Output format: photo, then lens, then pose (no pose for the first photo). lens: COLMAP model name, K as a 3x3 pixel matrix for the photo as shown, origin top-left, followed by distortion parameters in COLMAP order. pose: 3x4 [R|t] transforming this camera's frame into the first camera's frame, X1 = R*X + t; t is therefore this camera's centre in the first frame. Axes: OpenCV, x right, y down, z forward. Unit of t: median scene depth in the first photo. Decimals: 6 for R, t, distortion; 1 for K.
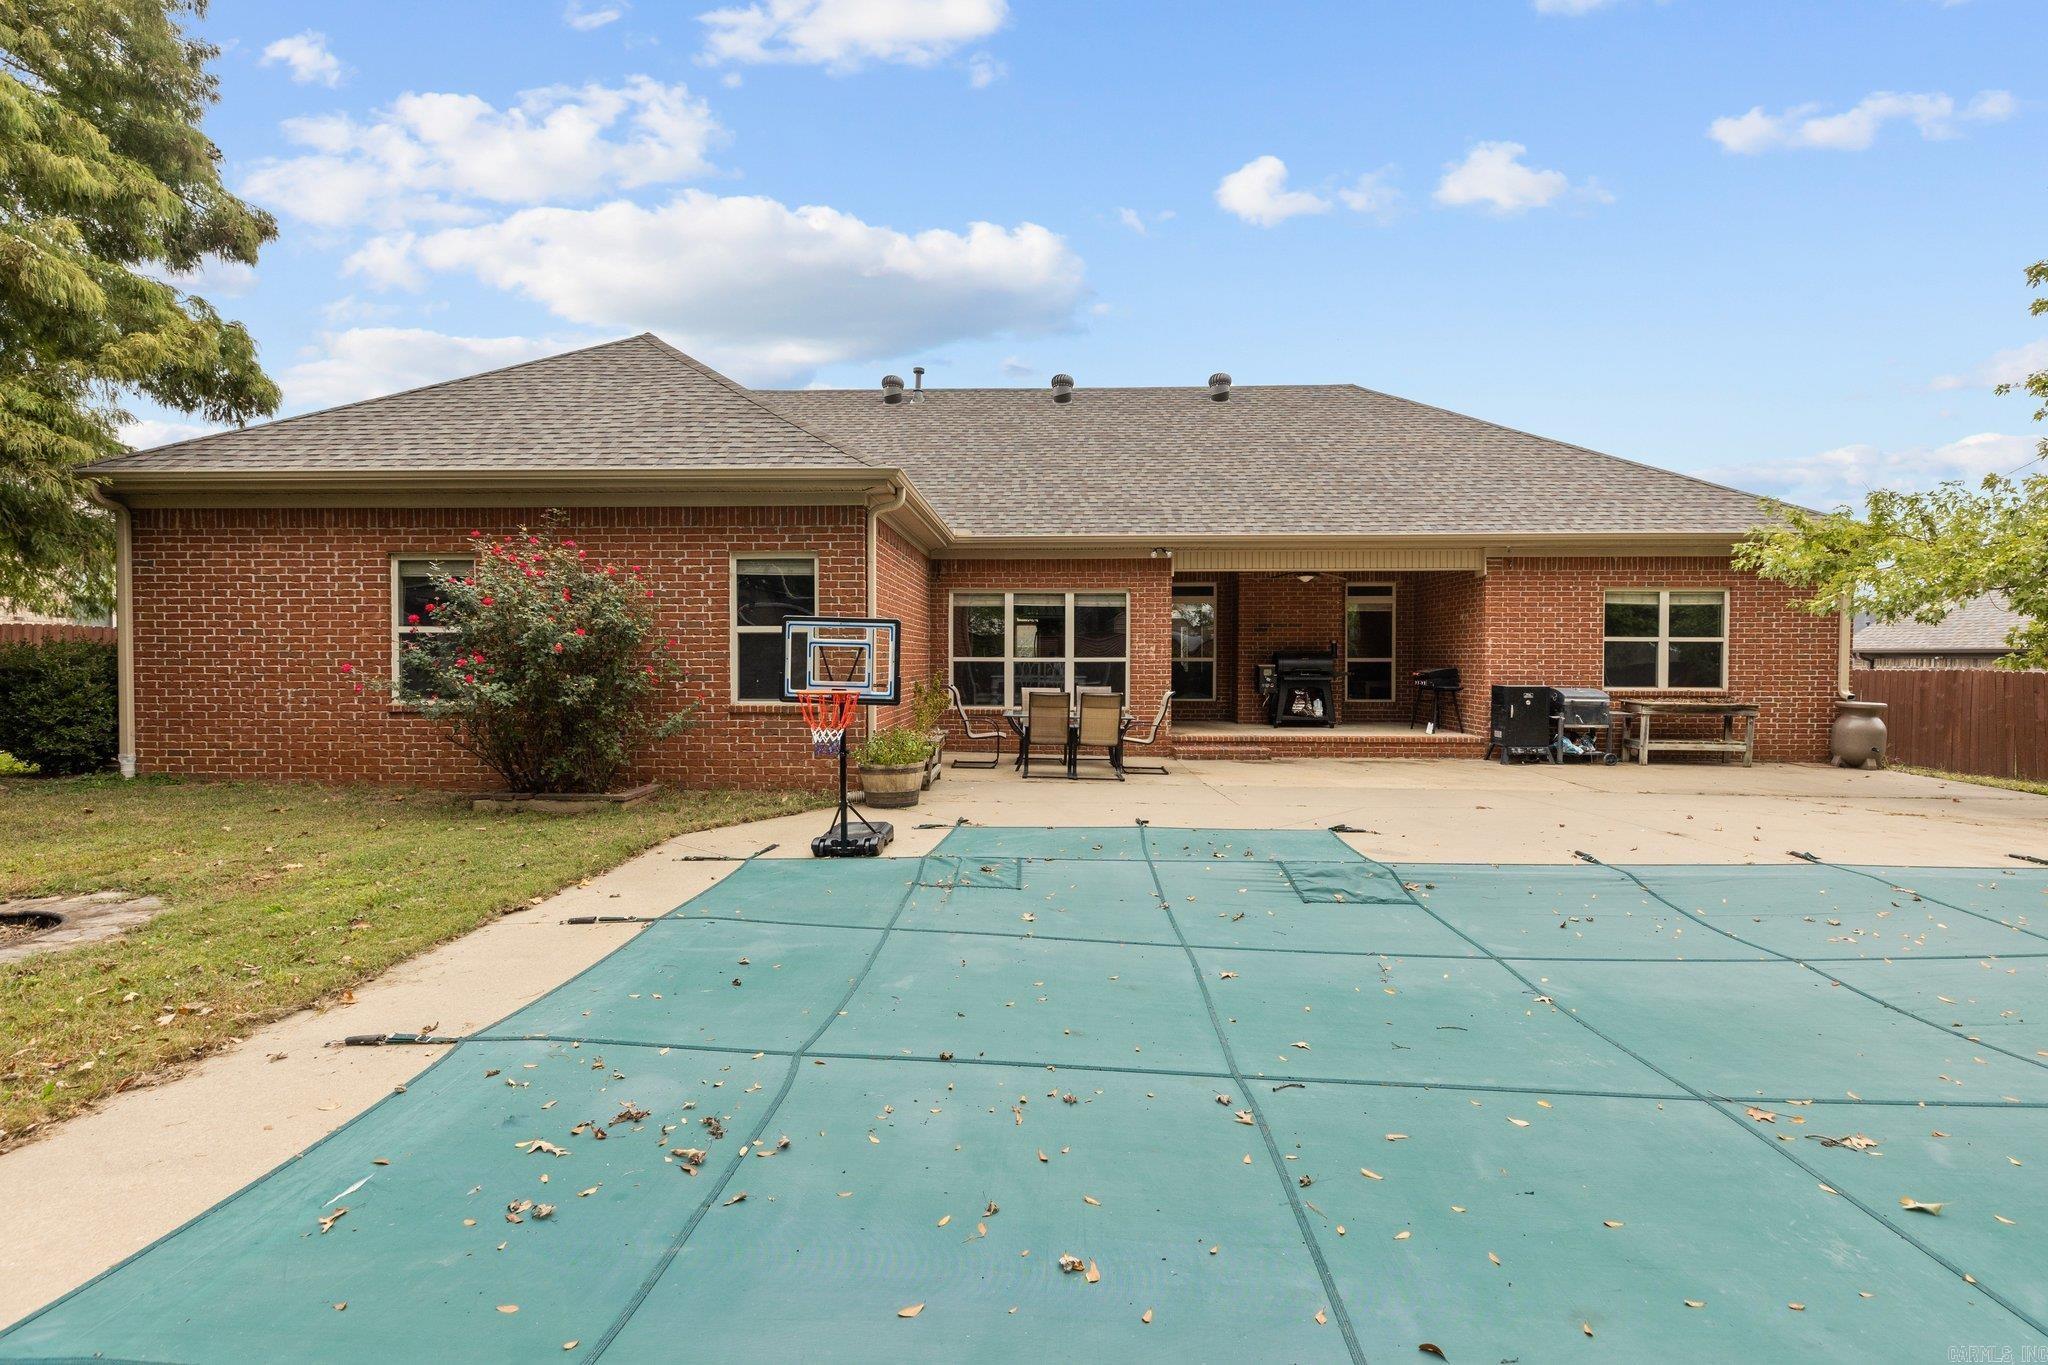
lens RADIAL K [[923.3, 0, 1024.1], [0, 923.3, 697.8], [0, 0, 1]] dist [0.000805, 0.000308]
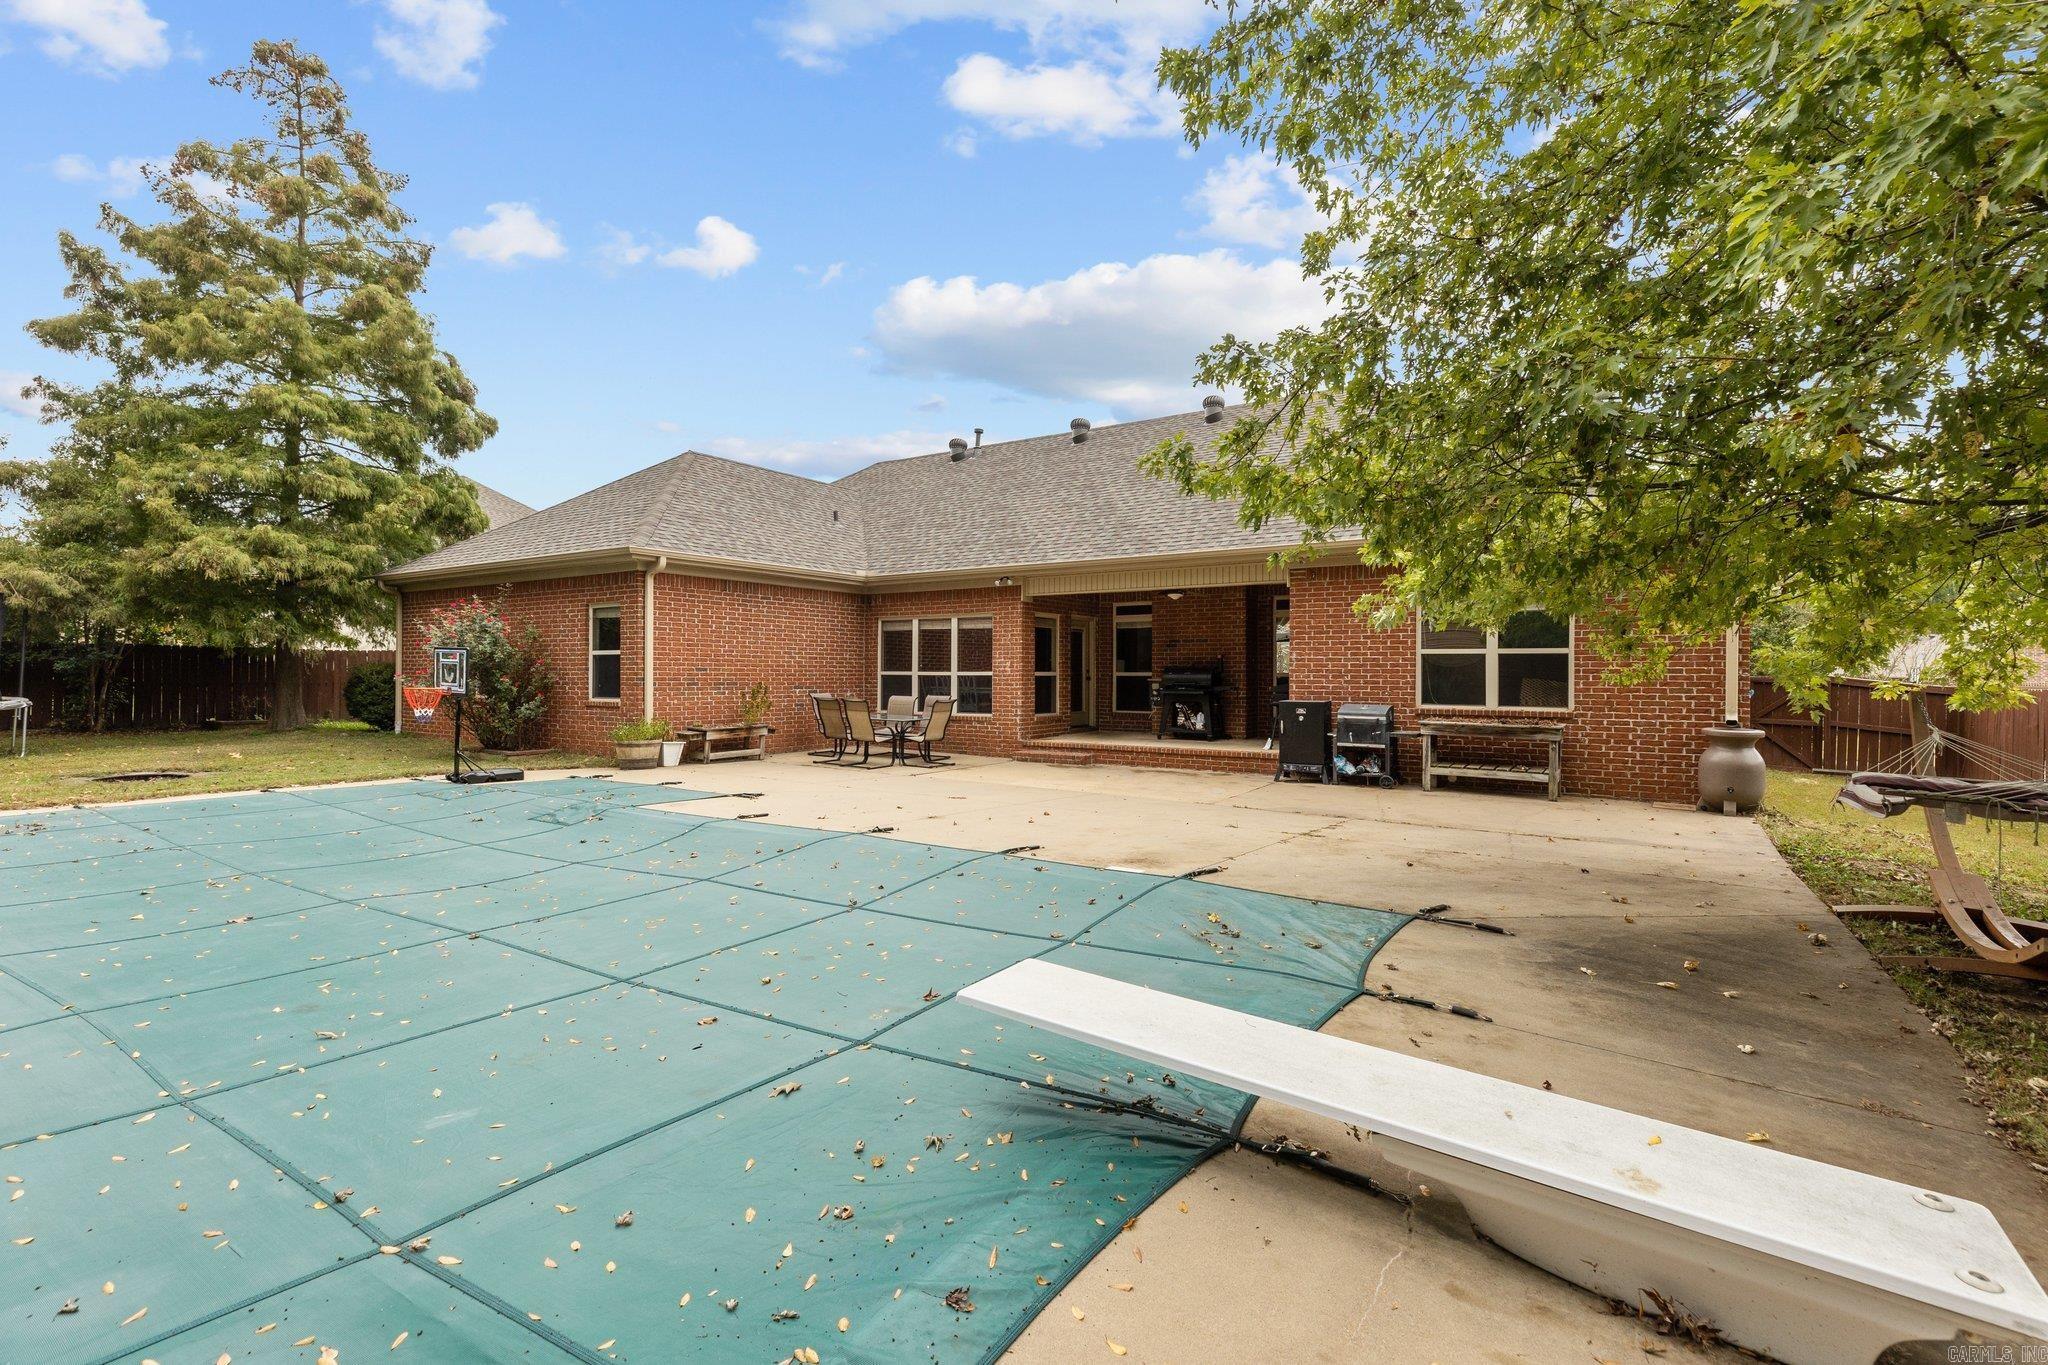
lens RADIAL K [[923.3, 0, 1009.5], [0, 923.3, 664.6], [0, 0, 1]] dist [0.000805, 0.000308]
pose [[0.862719, -0.001986, -0.505680, 0.749106], [-0.022868, 0.998816, -0.042936, -0.002637], [0.505167, 0.048606, 0.861652, 0.005865]]
